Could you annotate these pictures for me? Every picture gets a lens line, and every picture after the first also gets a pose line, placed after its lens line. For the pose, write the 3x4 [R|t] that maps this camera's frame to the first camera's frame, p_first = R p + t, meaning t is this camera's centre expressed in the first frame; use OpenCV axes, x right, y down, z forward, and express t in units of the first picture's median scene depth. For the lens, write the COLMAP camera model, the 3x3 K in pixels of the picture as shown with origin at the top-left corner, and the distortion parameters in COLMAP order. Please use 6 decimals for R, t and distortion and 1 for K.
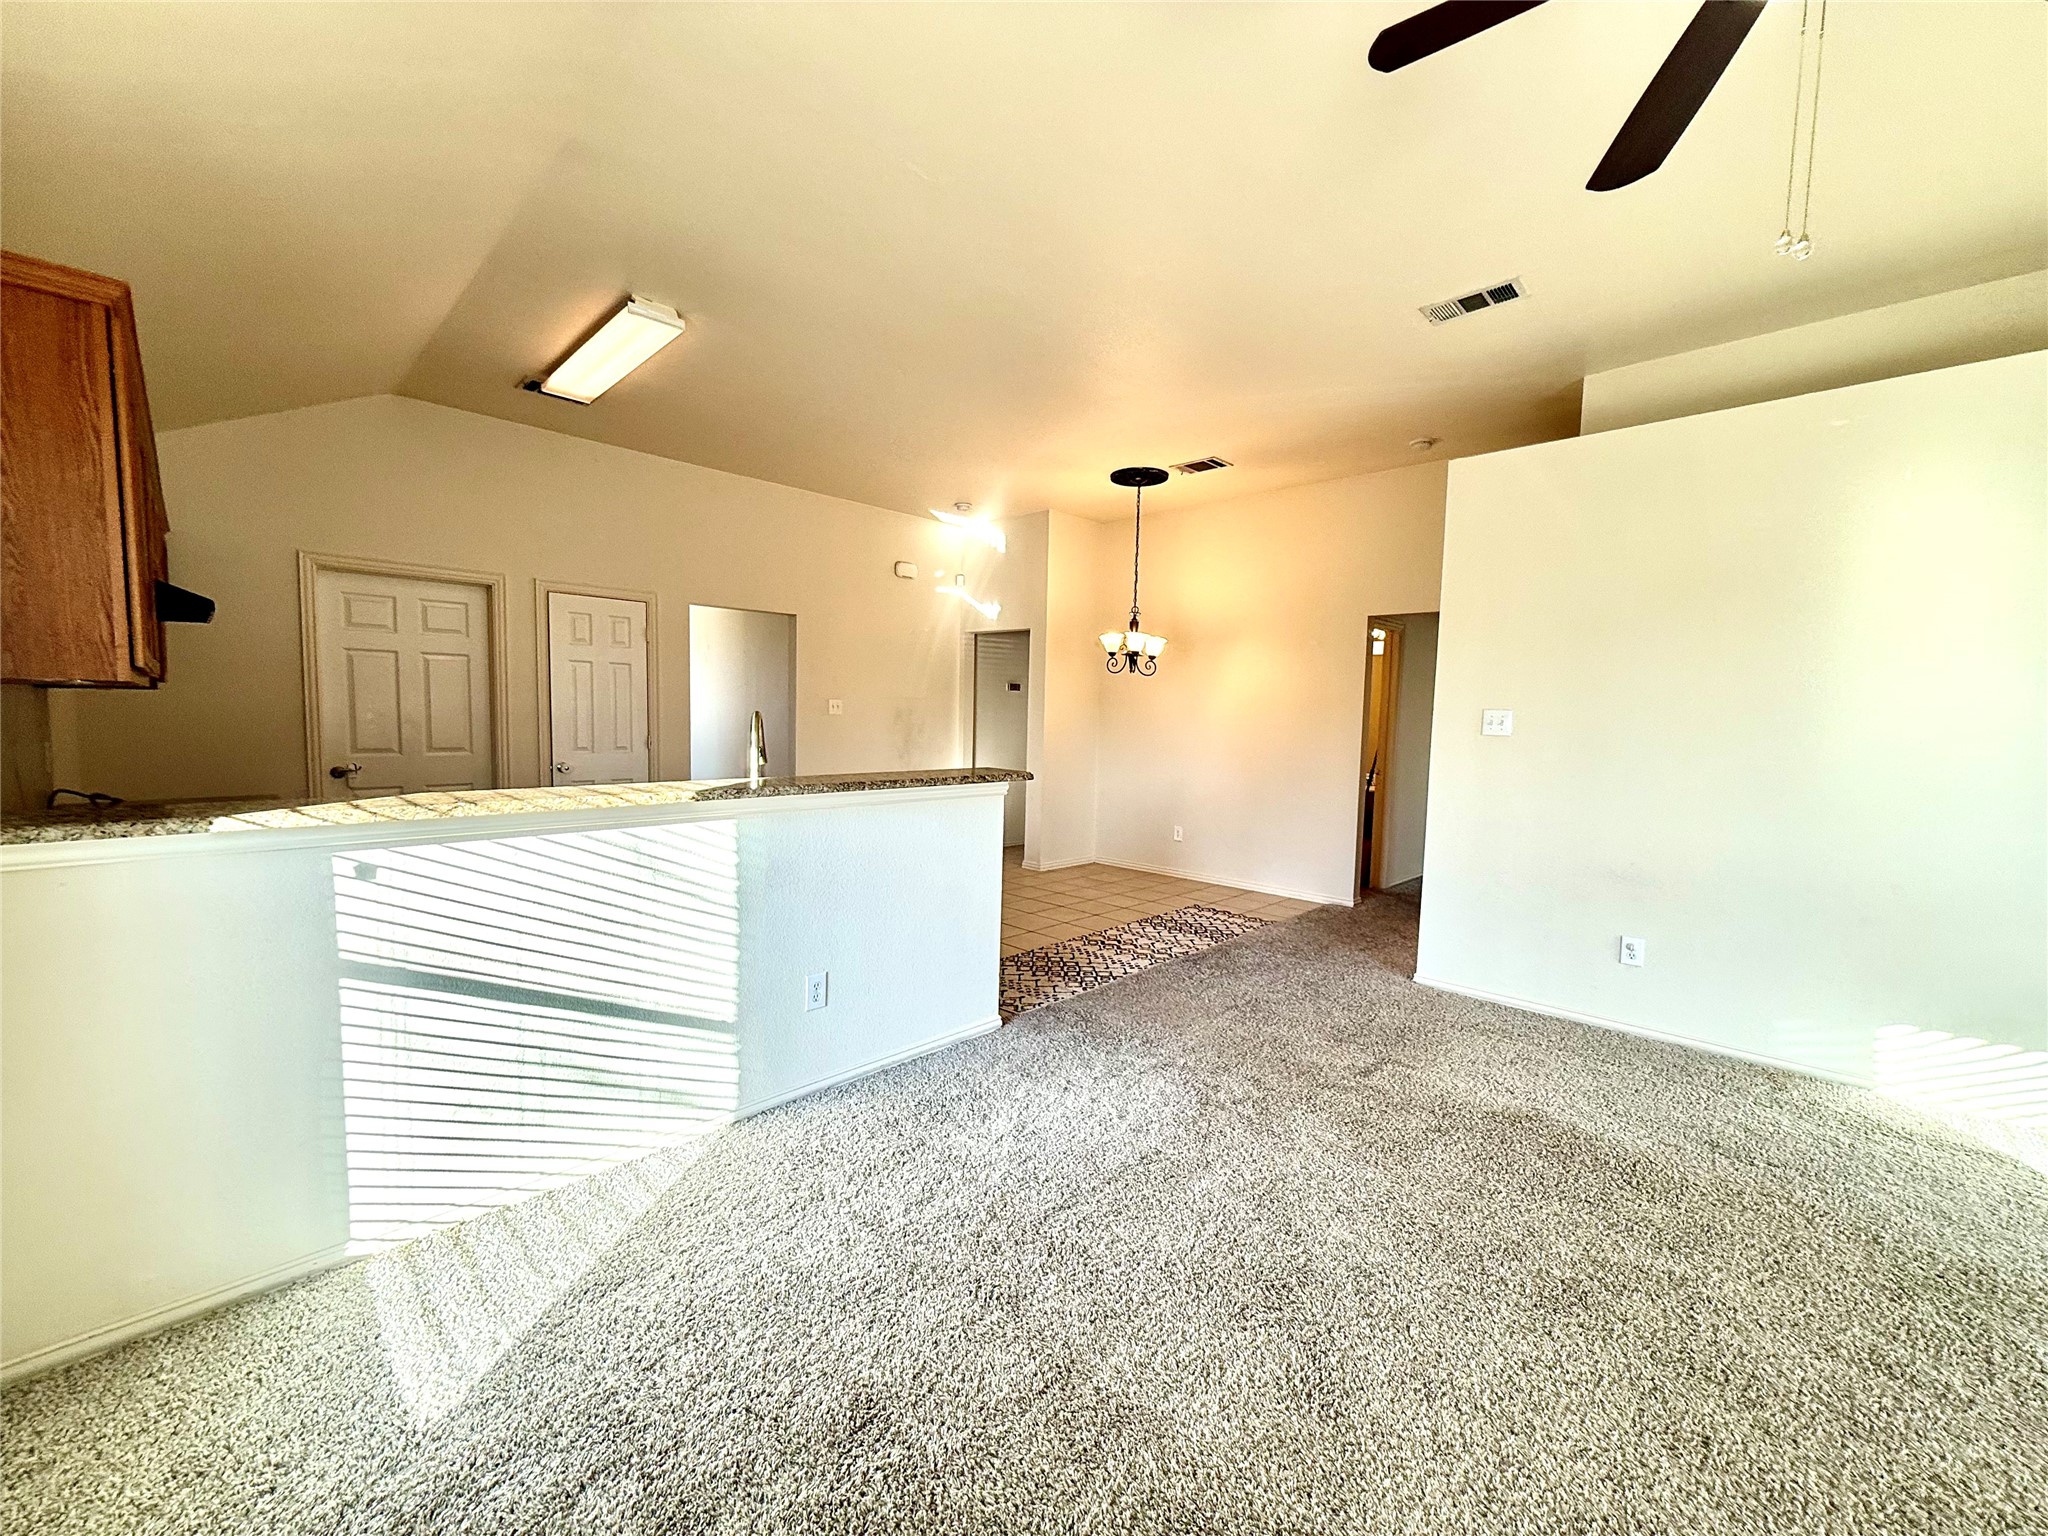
lens RADIAL K [[815.0, 0, 1028.3], [0, 815.0, 774.3], [0, 0, 1]] dist [-0.002382, 0.000238]
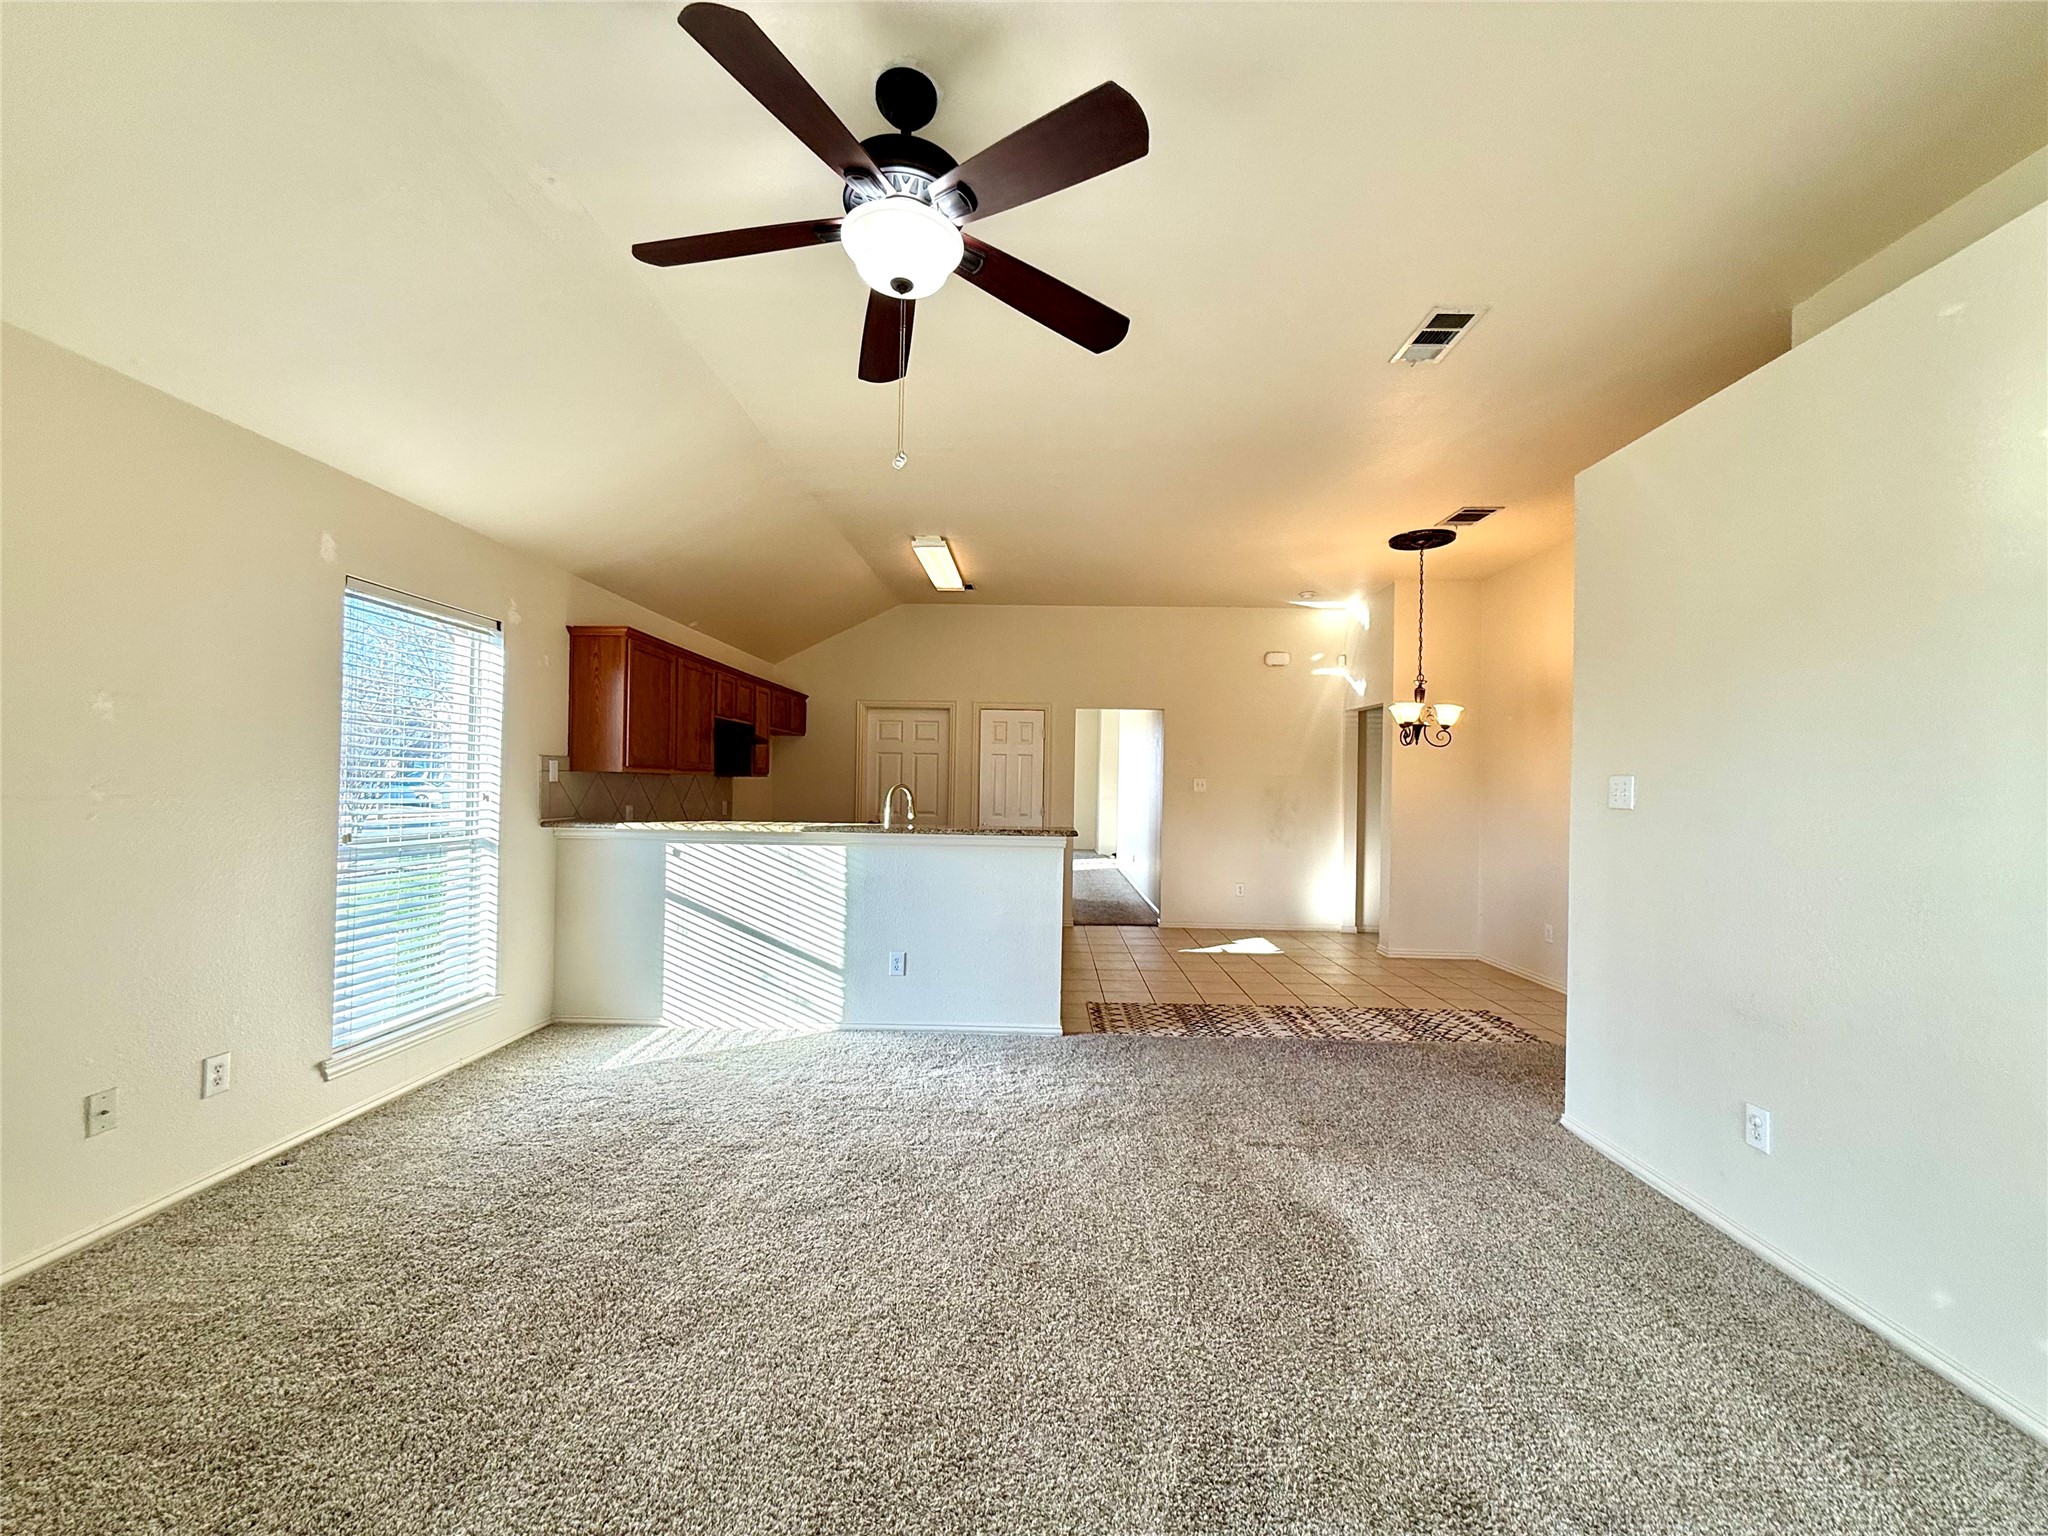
lens RADIAL K [[815.0, 0, 1028.3], [0, 815.0, 774.3], [0, 0, 1]] dist [-0.002382, 0.000238]
pose [[0.685610, -0.018675, -0.727729, 0.647214], [-0.056820, 0.995248, -0.079071, 0.010535], [0.725748, 0.095561, 0.681292, 0.058765]]
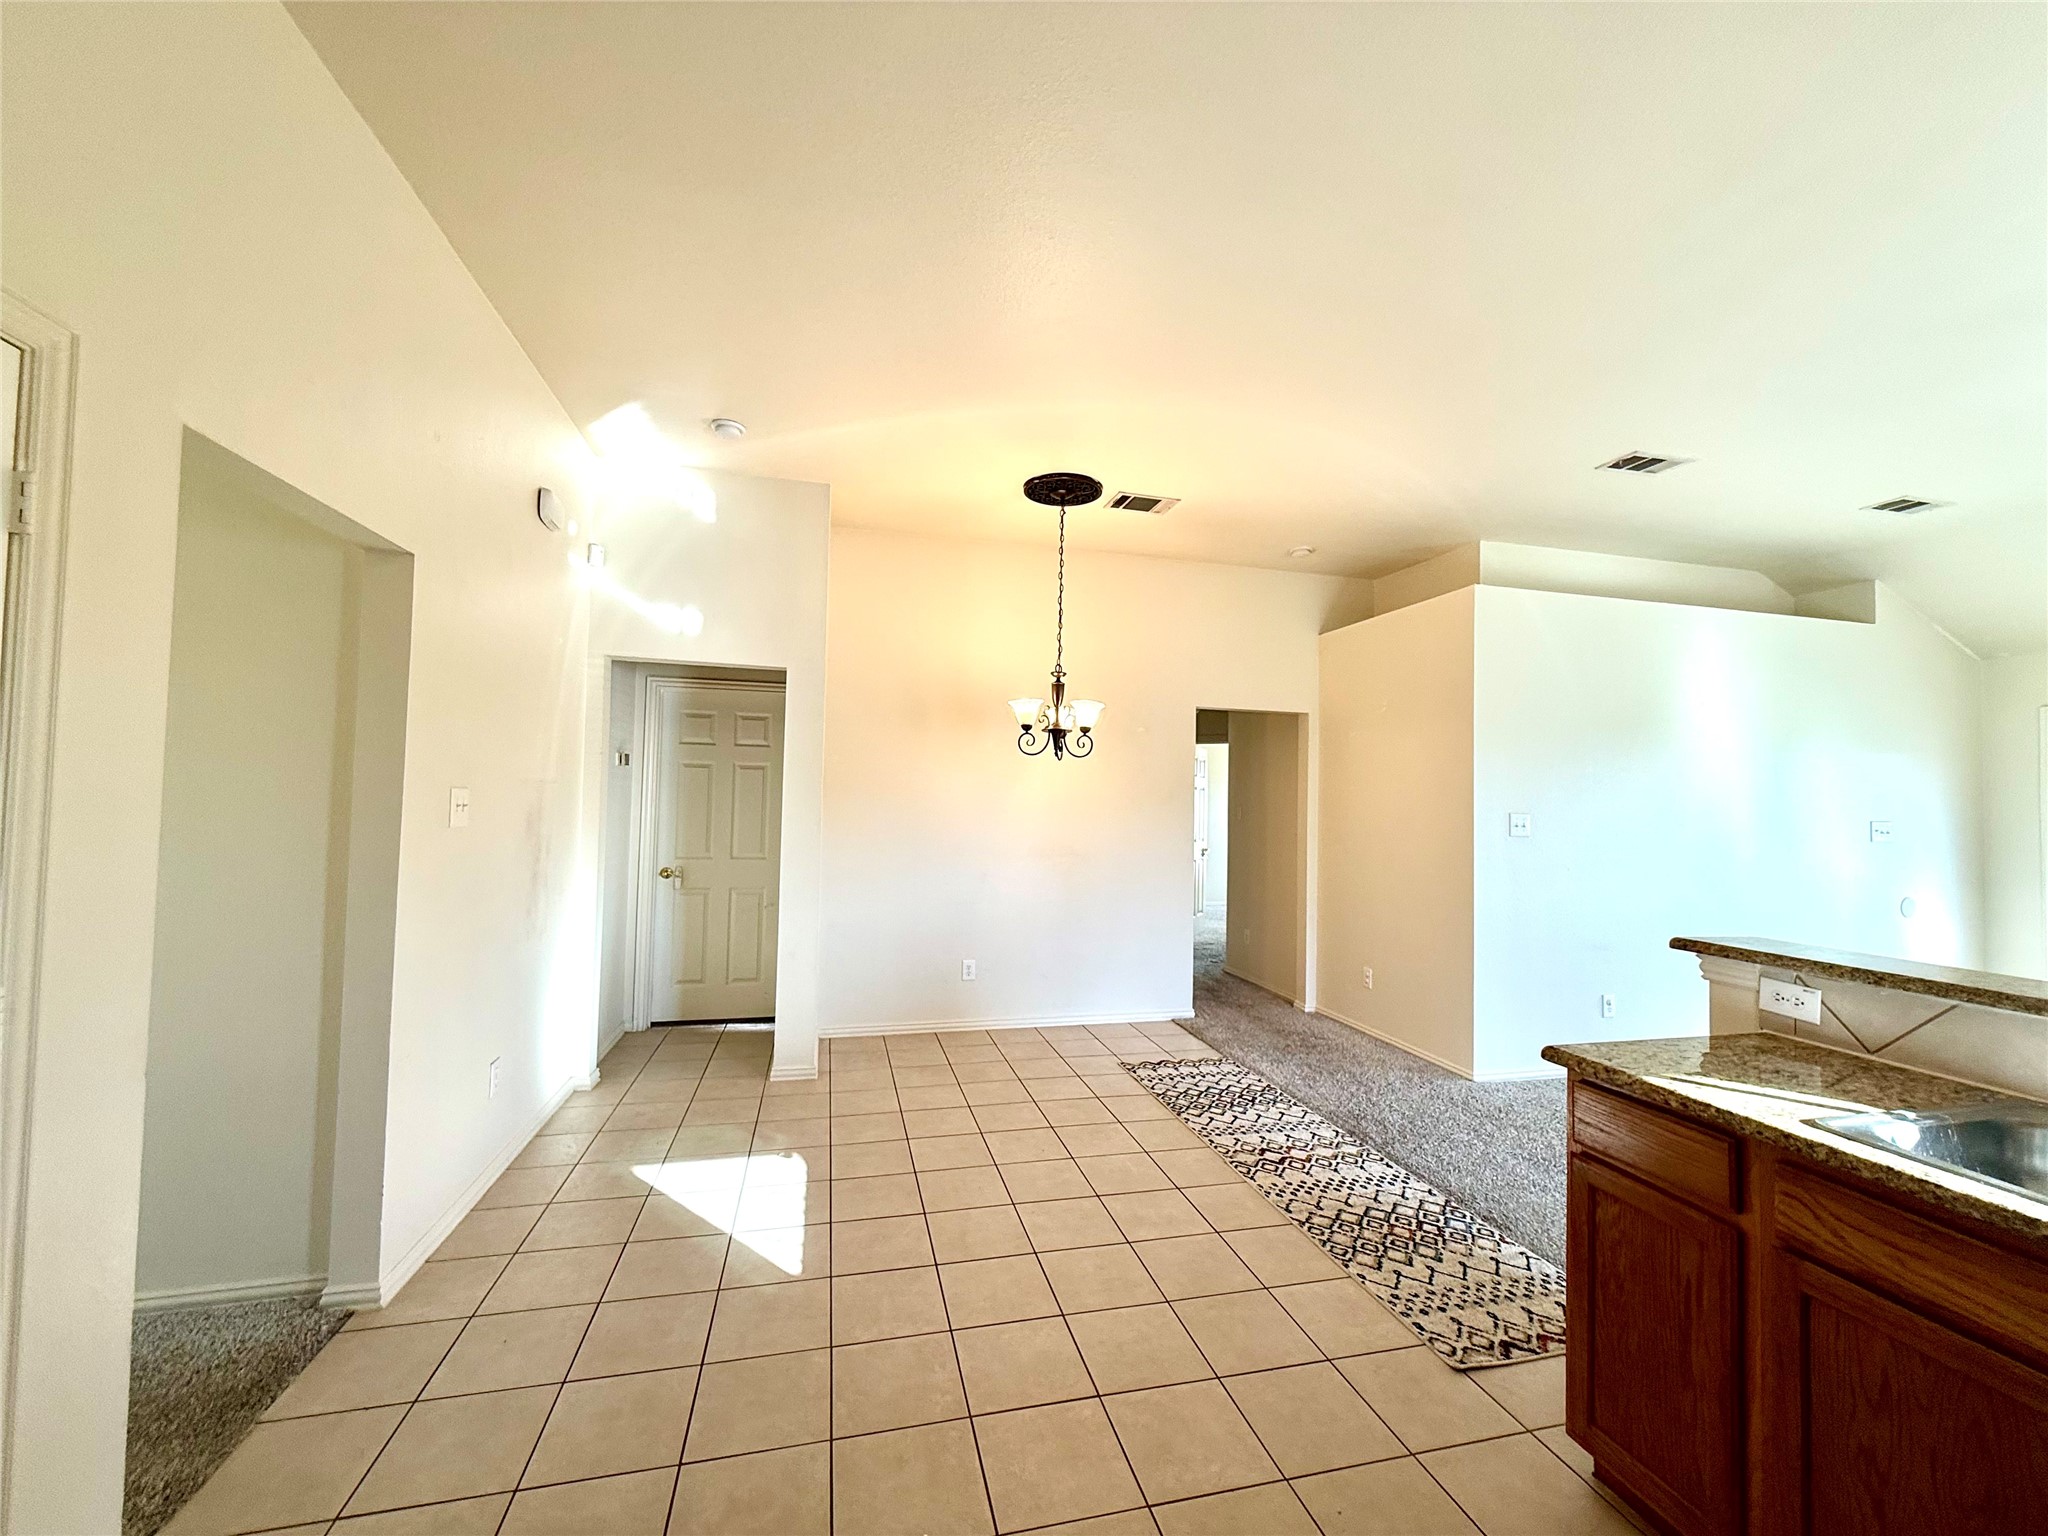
lens RADIAL K [[815.0, 0, 1028.3], [0, 815.0, 774.3], [0, 0, 1]] dist [-0.002382, 0.000238]
pose [[0.529235, 0.015367, 0.848336, -0.632510], [0.052824, 0.997300, -0.051019, -0.096137], [-0.846829, 0.071814, 0.526995, 0.842029]]
